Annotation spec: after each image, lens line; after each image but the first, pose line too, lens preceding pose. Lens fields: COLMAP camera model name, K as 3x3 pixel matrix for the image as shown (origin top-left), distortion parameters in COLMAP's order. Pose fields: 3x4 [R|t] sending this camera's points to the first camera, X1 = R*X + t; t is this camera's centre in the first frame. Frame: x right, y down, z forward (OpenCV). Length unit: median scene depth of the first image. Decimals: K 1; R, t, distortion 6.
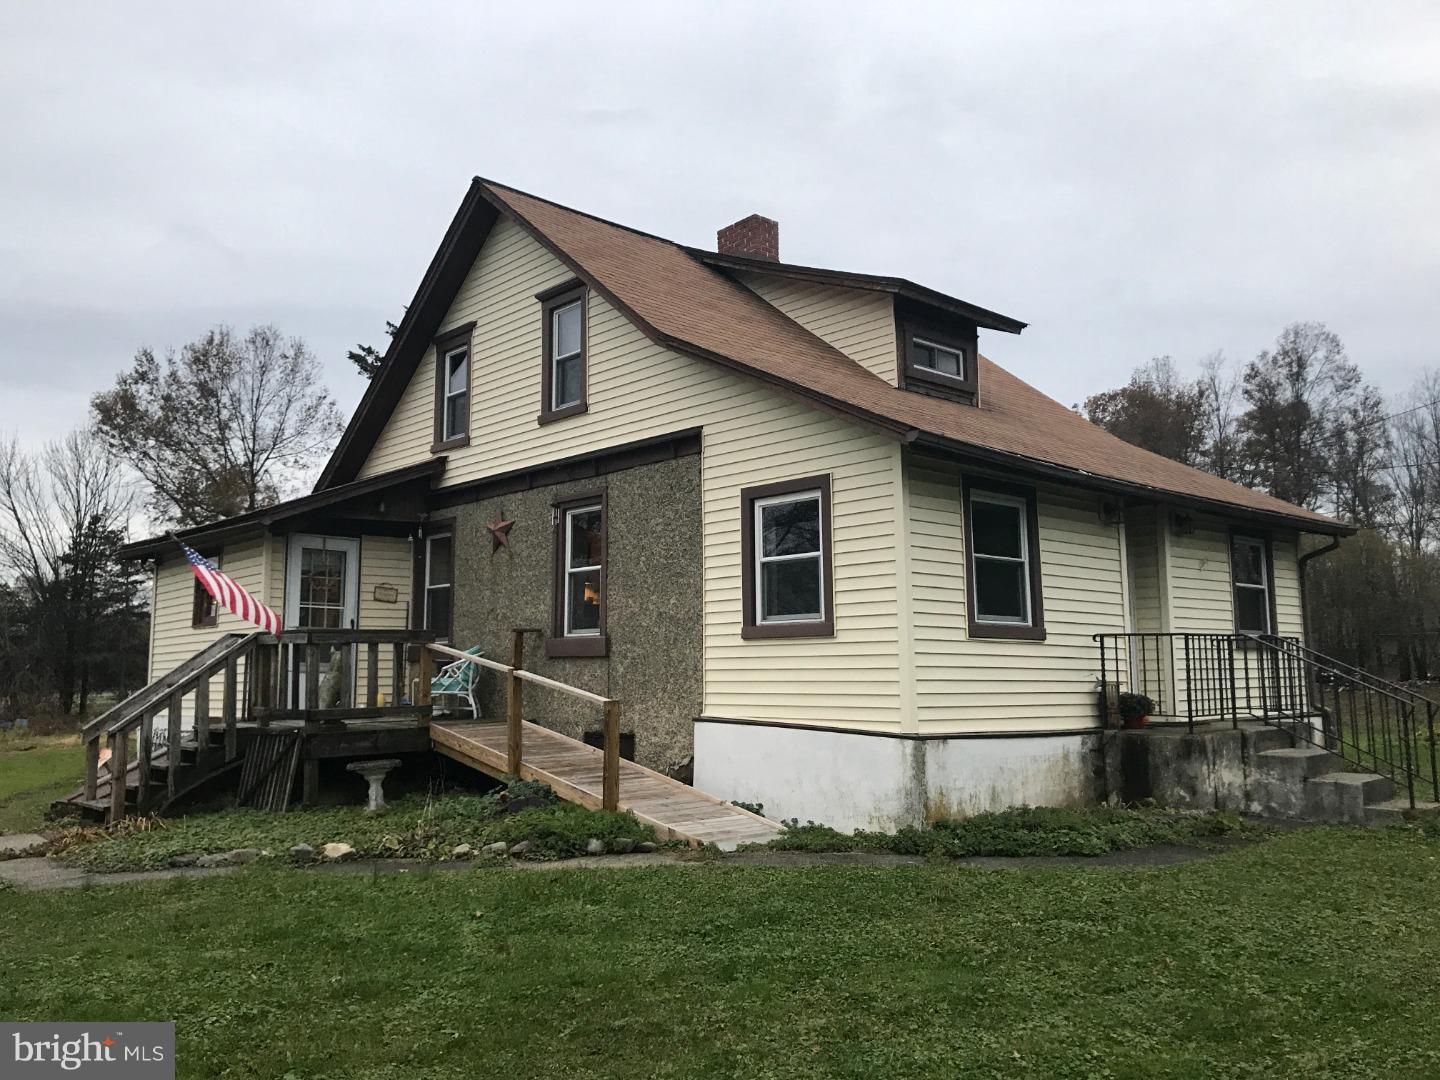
lens RADIAL K [[1175.5, 0, 720.0], [0, 1175.5, 540.0], [0, 0, 1]] dist [0.143394, -0.163162]
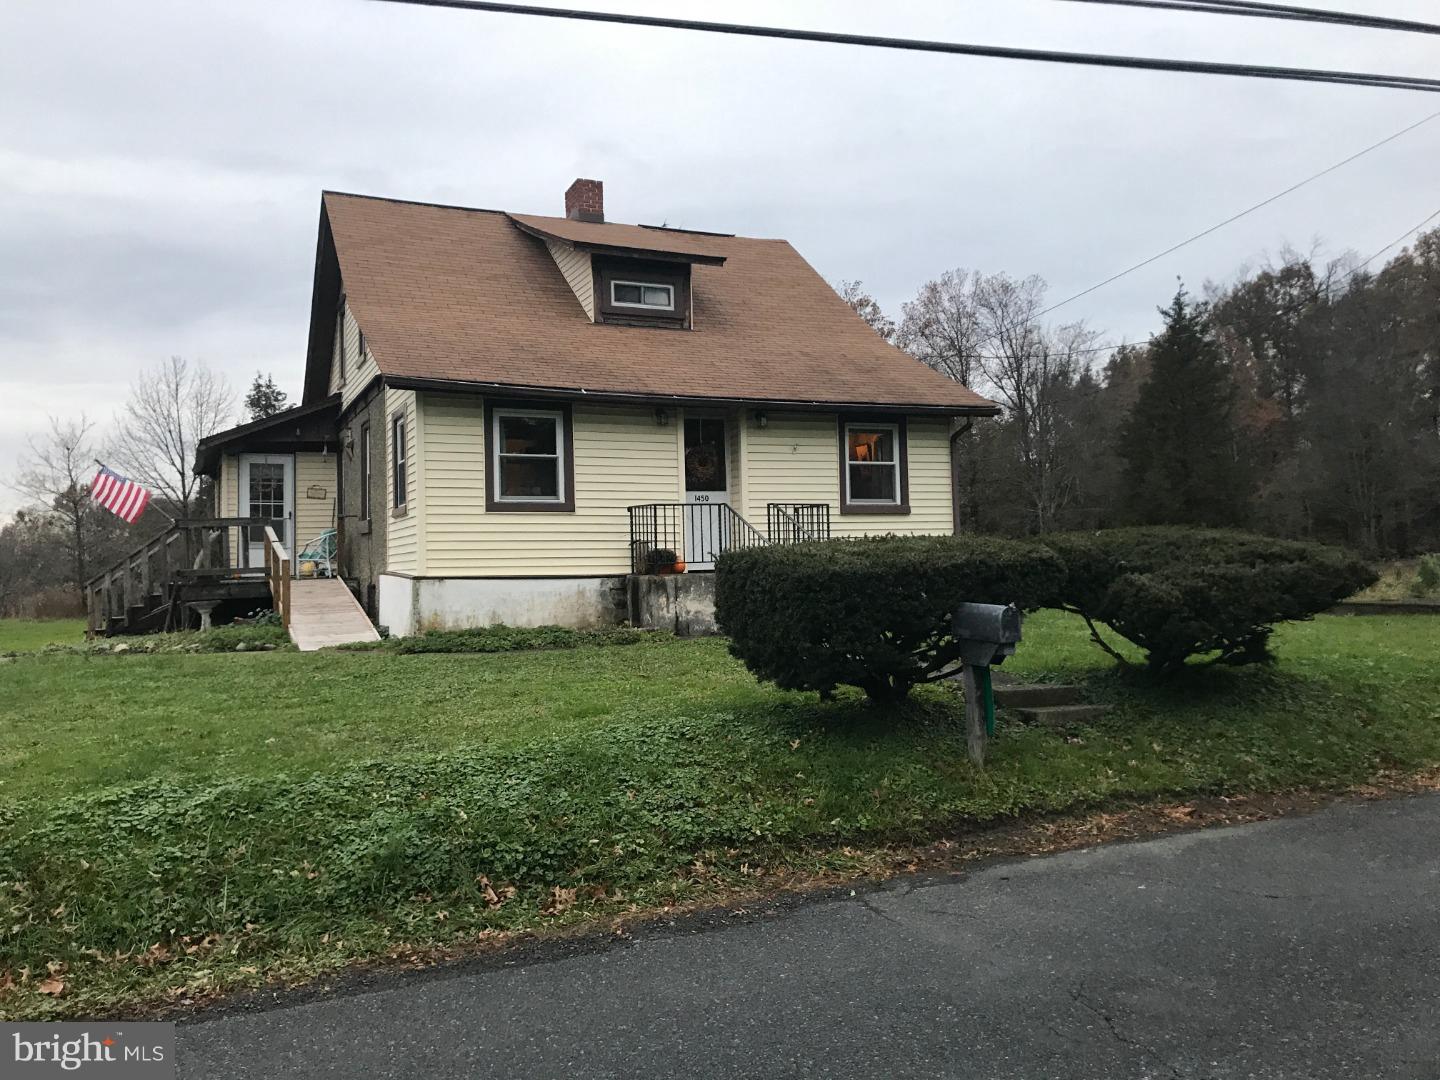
lens RADIAL K [[1175.5, 0, 720.0], [0, 1175.5, 540.0], [0, 0, 1]] dist [0.143394, -0.163162]
pose [[0.943028, -0.020459, -0.332082, 0.625792], [0.050971, 0.995209, 0.083433, 0.006882], [0.328785, -0.095606, 0.939553, -0.177549]]
